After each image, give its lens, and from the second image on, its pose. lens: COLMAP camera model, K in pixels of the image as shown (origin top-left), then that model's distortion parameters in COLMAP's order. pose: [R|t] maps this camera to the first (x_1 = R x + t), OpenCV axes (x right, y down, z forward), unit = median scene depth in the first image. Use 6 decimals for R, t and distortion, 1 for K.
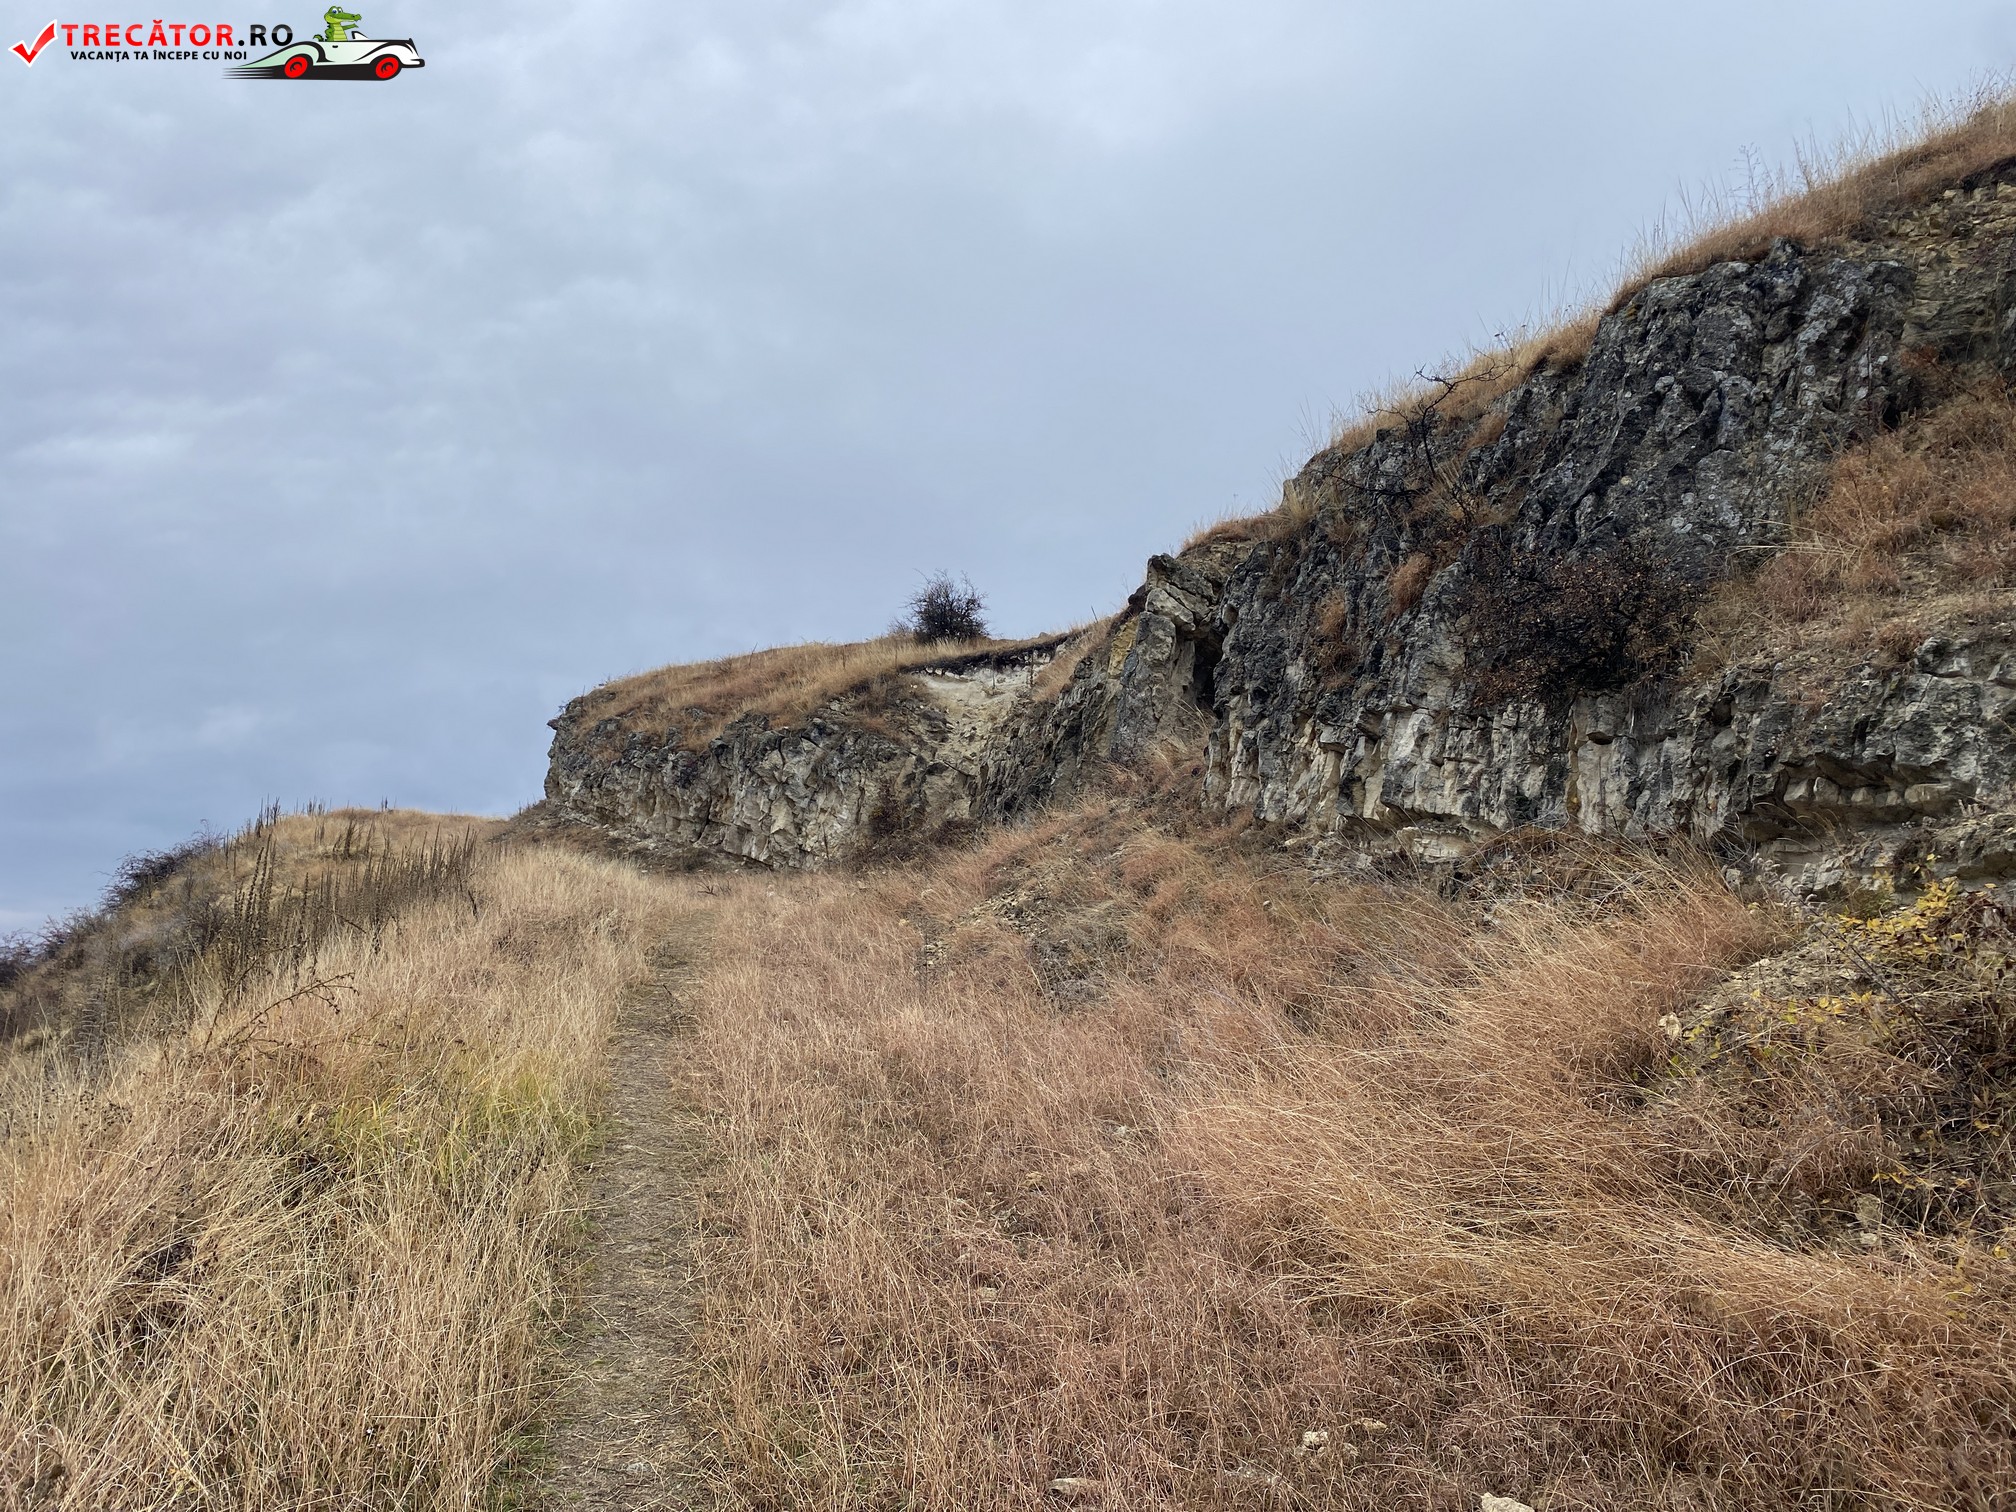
lens RADIAL K [[1534.1, 0, 1004.5], [0, 1534.1, 754.6], [0, 0, 1]] dist [0.001717, -0.003592]
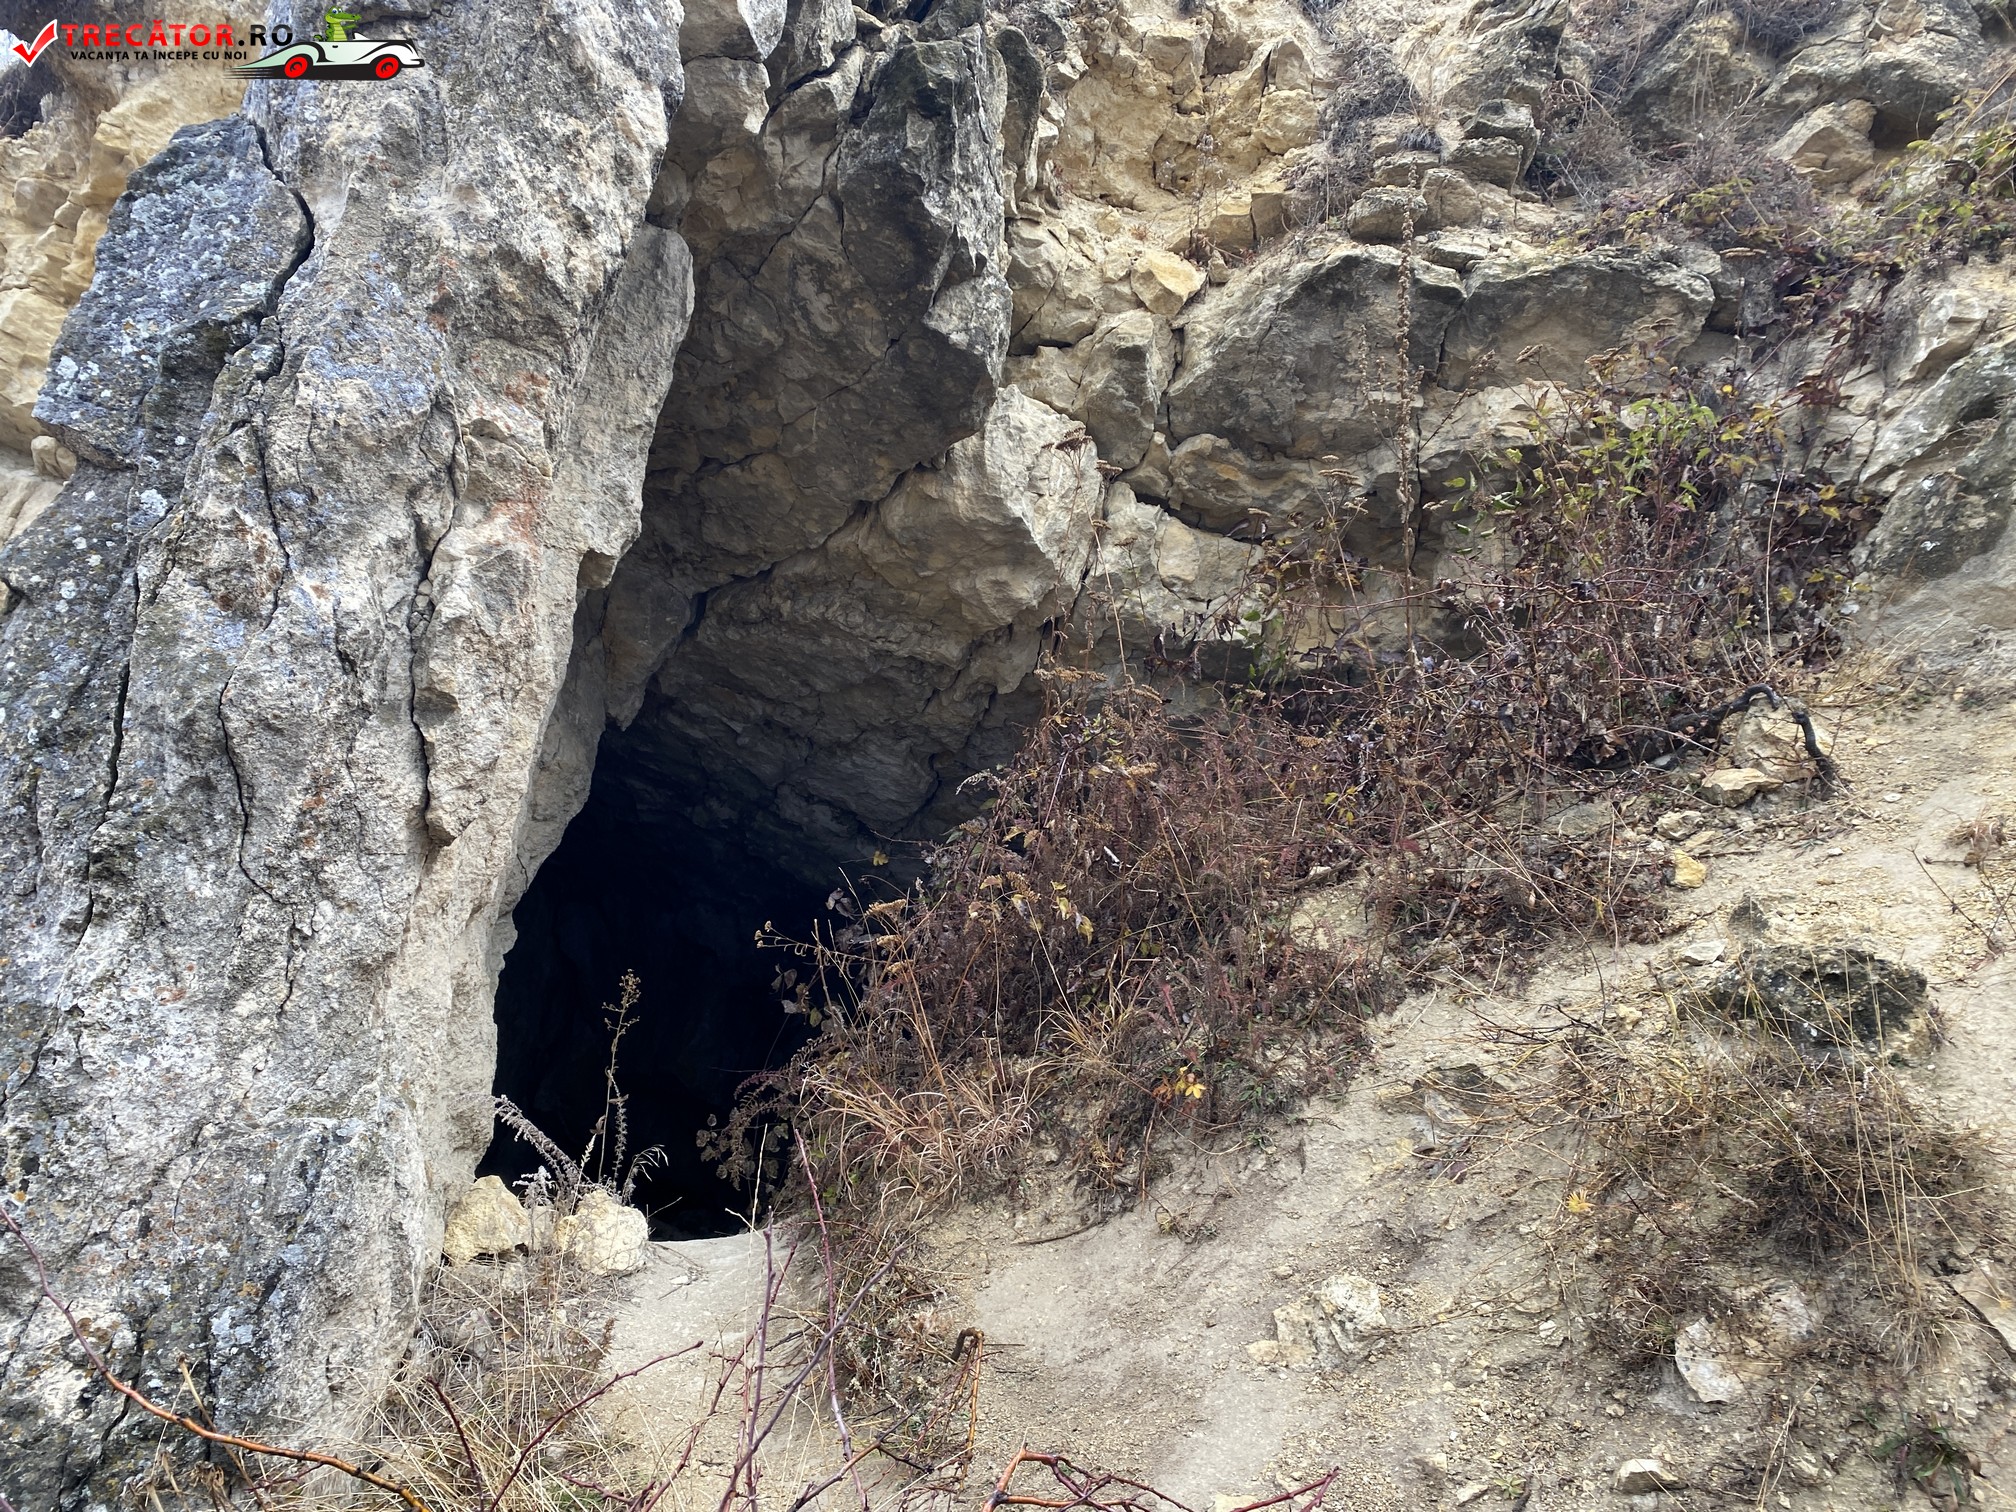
lens RADIAL K [[1534.1, 0, 1008.1], [0, 1534.1, 758.7], [0, 0, 1]] dist [0.001717, -0.003592]
pose [[0.699526, 0.069161, 0.711252, 0.027875], [-0.108711, 0.994020, 0.010262, -0.018304], [-0.706290, -0.084500, 0.702862, 0.479431]]
